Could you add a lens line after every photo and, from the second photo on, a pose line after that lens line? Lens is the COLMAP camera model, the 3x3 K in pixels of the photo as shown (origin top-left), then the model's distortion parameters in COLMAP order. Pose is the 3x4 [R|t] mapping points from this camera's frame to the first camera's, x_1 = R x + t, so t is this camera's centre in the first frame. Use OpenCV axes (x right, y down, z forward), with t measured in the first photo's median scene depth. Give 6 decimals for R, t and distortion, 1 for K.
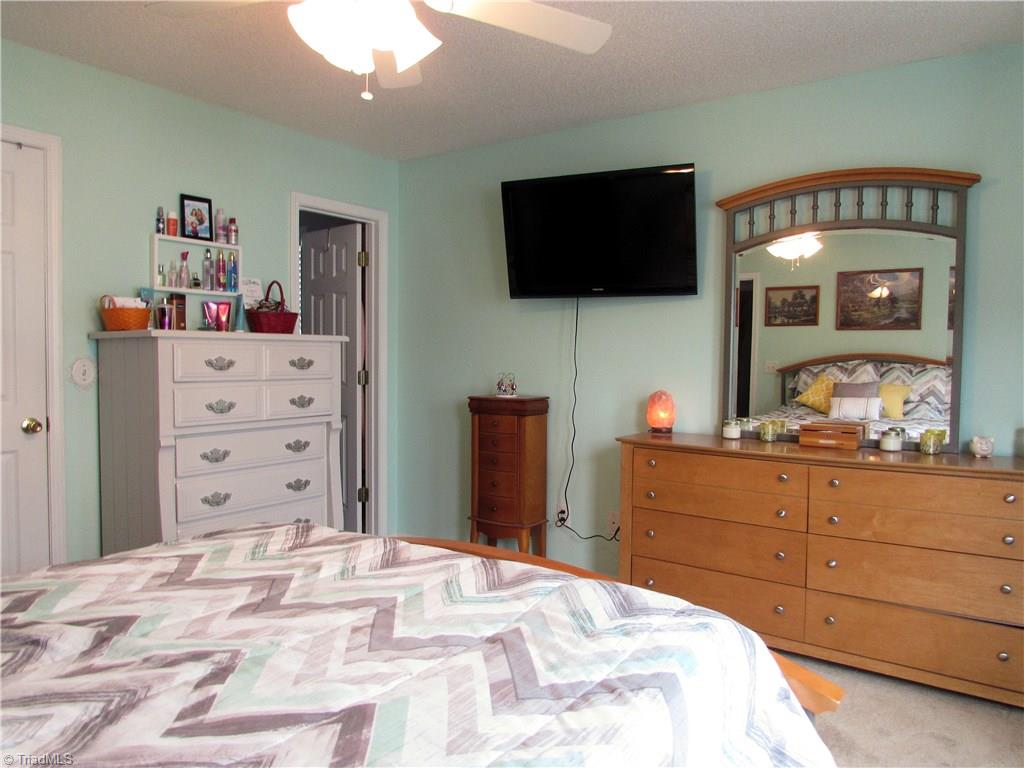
lens RADIAL K [[733.9, 0, 515.4], [0, 733.9, 383.1], [0, 0, 1]] dist [-0.030058, 0.007750]
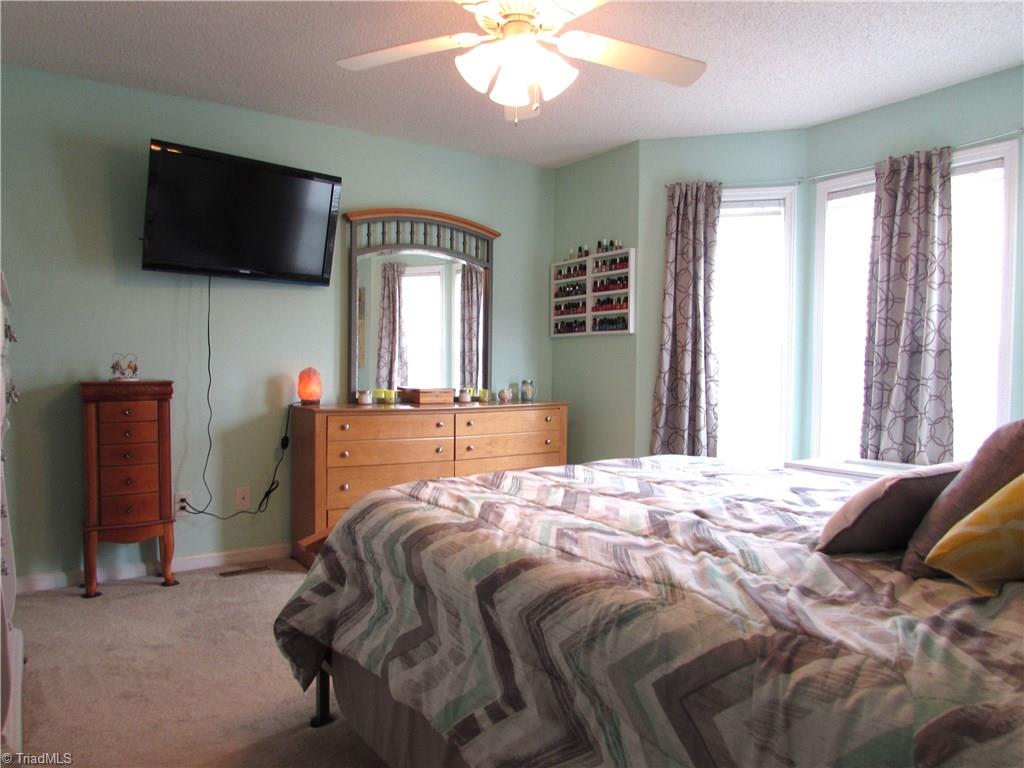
lens RADIAL K [[733.9, 0, 515.4], [0, 733.9, 383.1], [0, 0, 1]] dist [-0.030058, 0.007750]
pose [[0.349383, -0.034908, 0.936330, -0.692070], [0.027897, 0.999250, 0.026844, 0.011121], [-0.936565, 0.016742, 0.350095, 0.276232]]
